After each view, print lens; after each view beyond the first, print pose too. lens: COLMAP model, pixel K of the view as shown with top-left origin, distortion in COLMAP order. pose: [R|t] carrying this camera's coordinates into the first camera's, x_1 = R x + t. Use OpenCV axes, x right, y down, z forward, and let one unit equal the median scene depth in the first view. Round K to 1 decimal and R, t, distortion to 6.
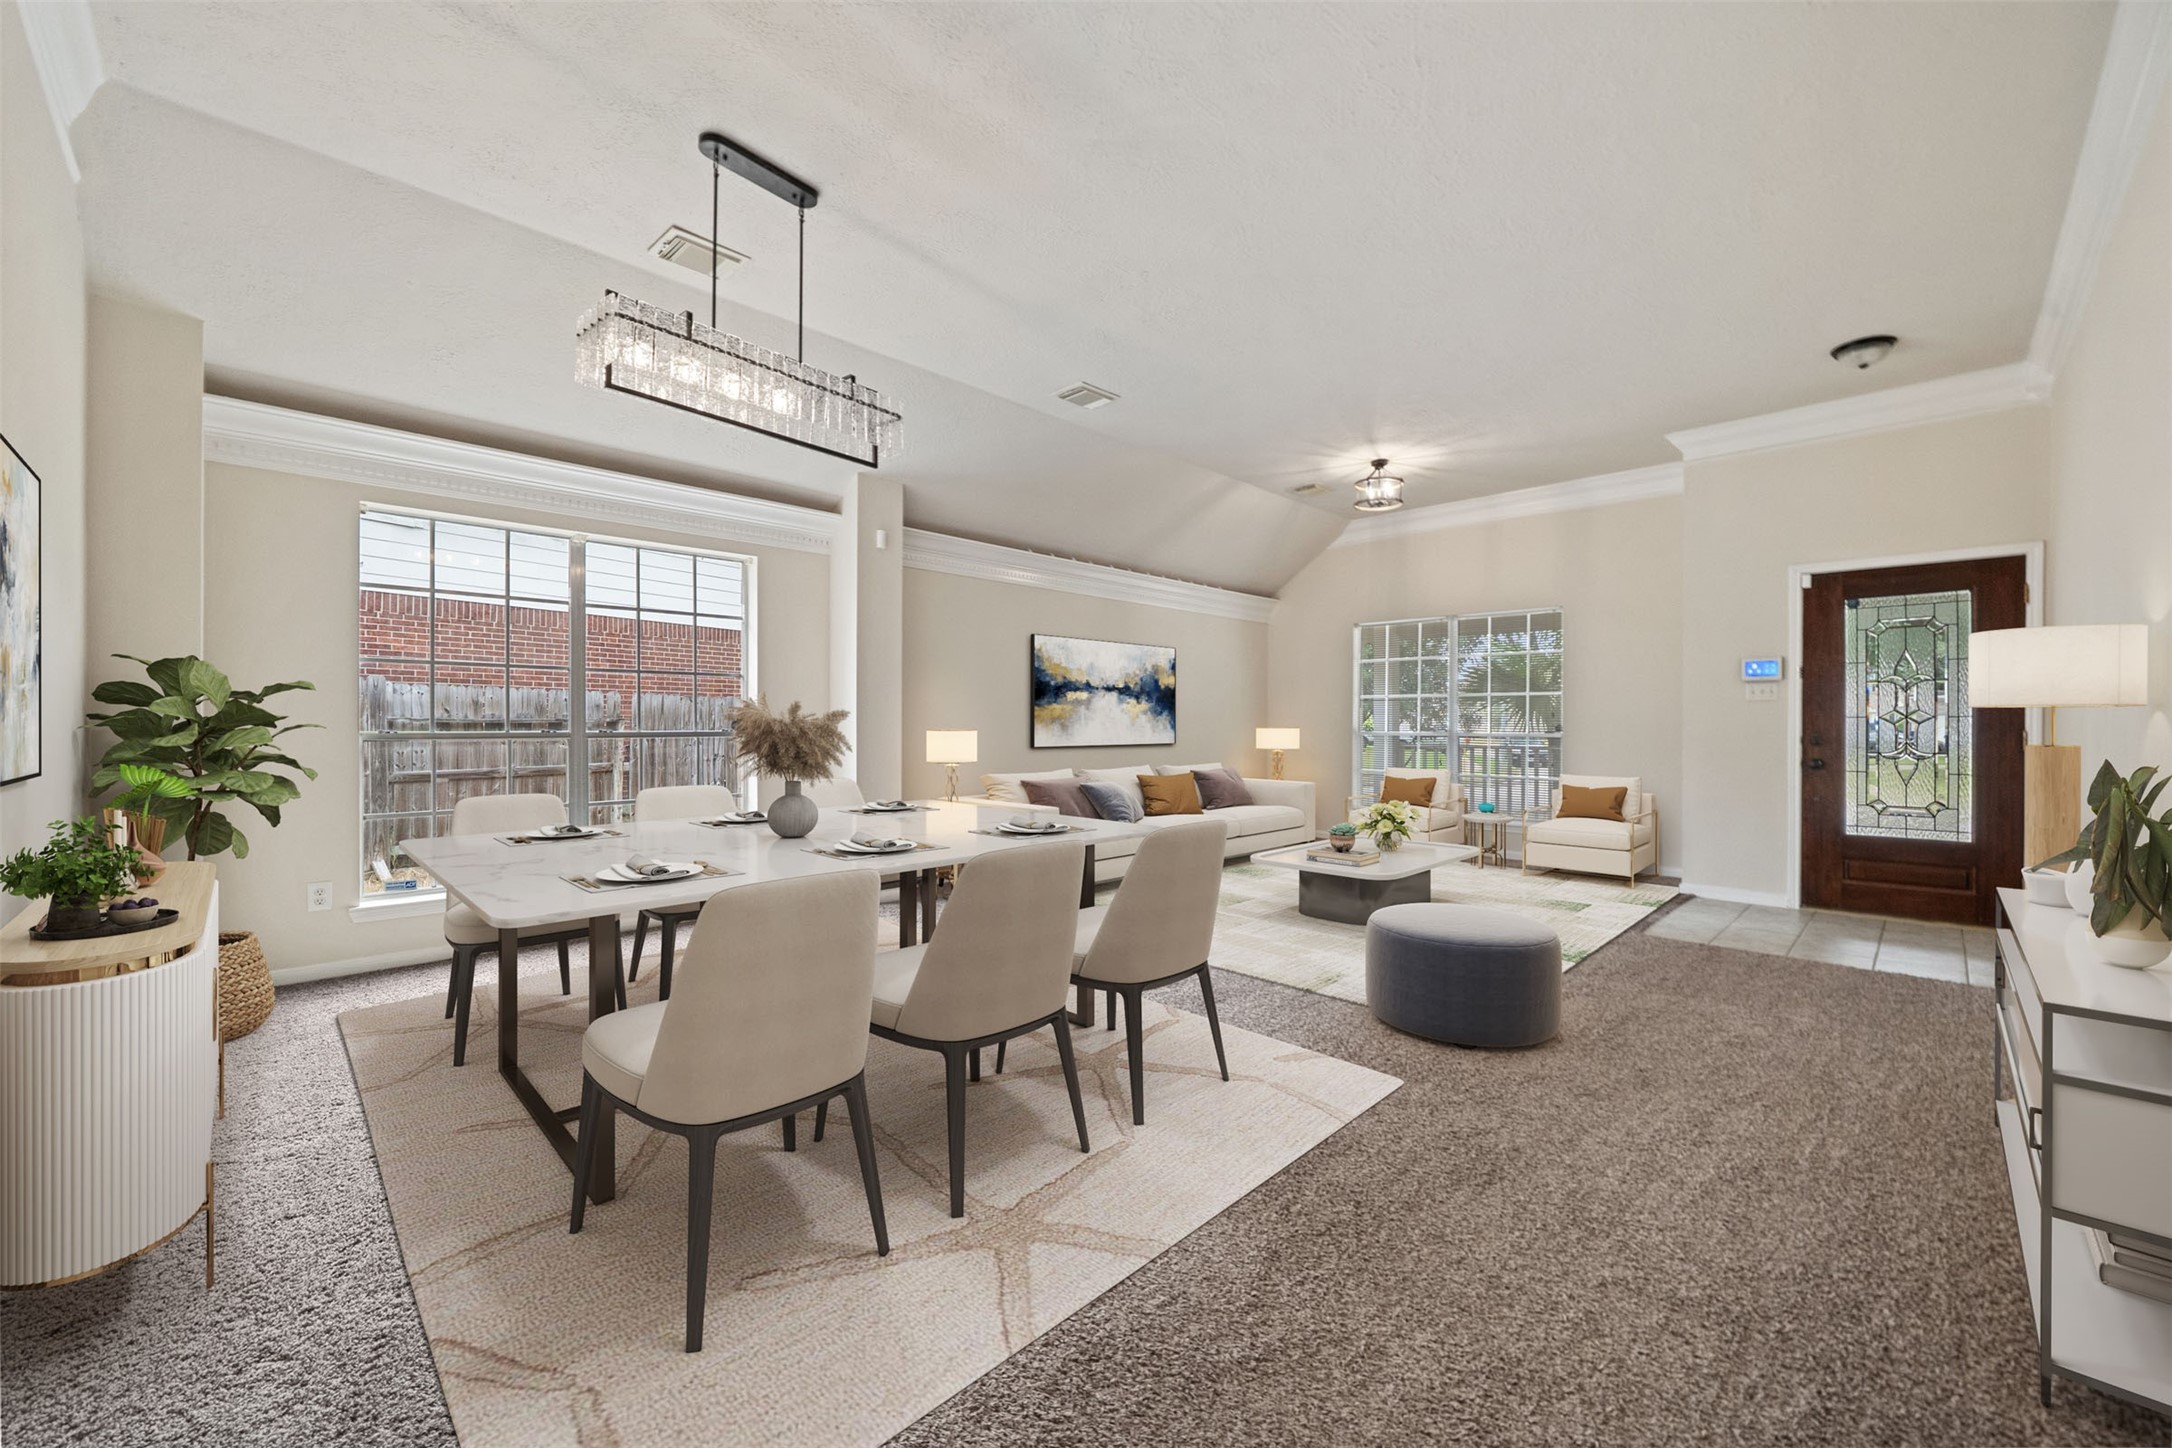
lens RADIAL K [[844.3, 0, 1078.8], [0, 844.3, 727.5], [0, 0, 1]] dist [0.001727, 0.000119]
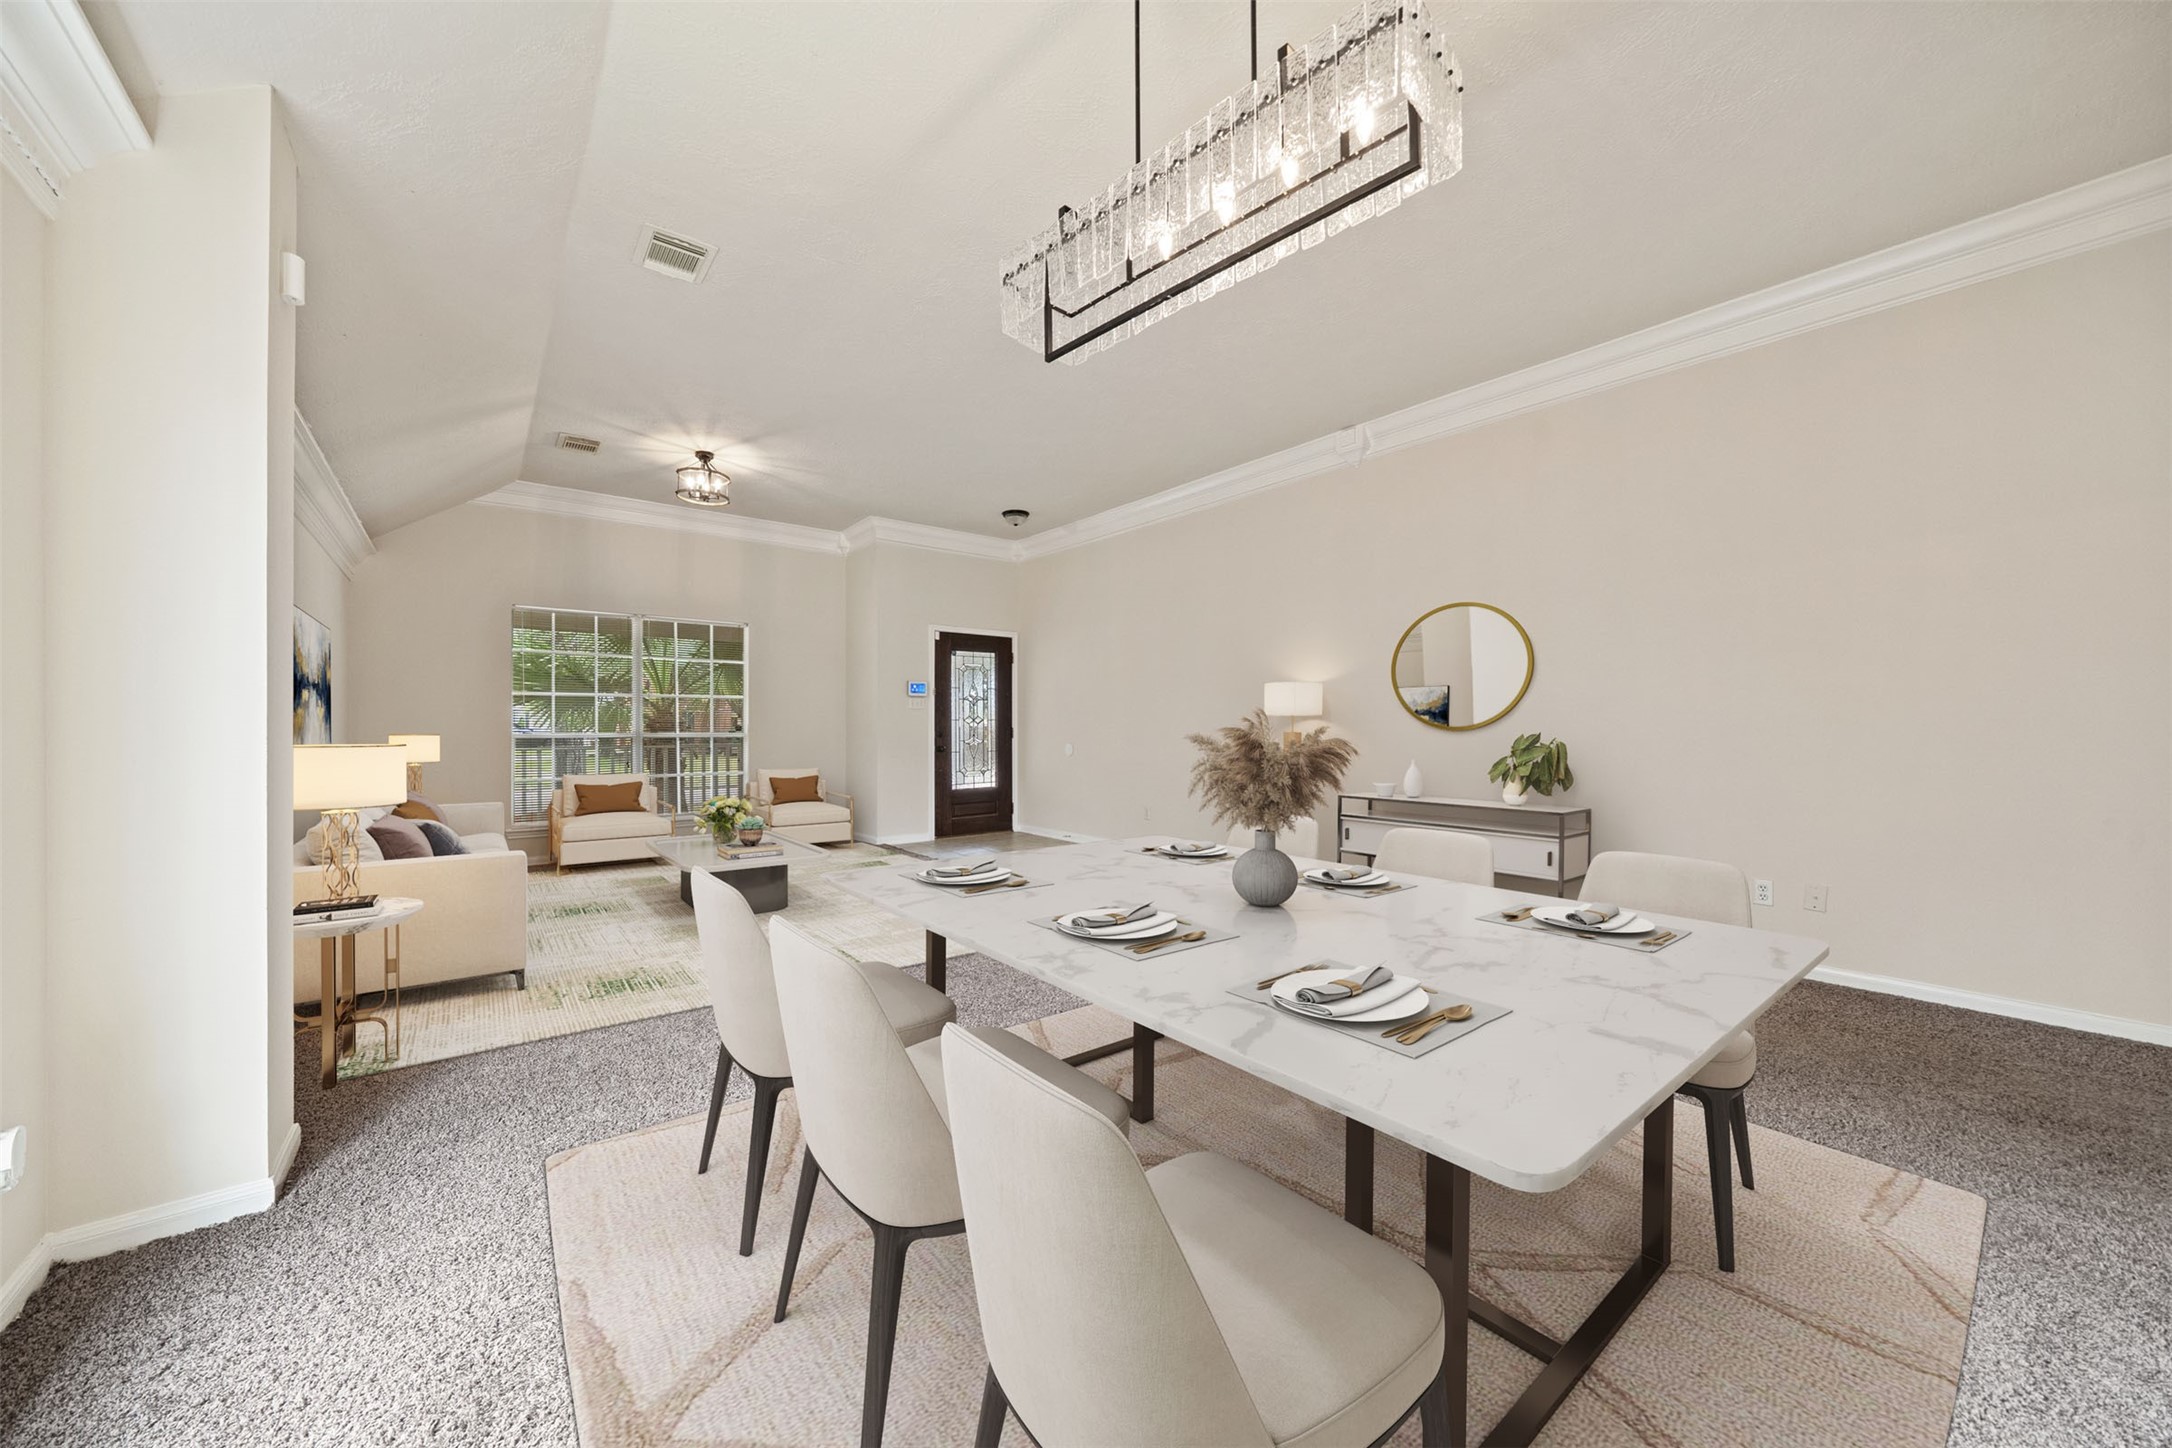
lens RADIAL K [[759.4, 0, 1074.5], [0, 759.4, 731.2], [0, 0, 1]] dist [-0.001573, 0.000134]
pose [[0.106843, -0.017082, 0.994129, -0.473285], [0.006930, 0.999841, 0.016435, -0.011784], [-0.994252, 0.005133, 0.106945, 0.505838]]
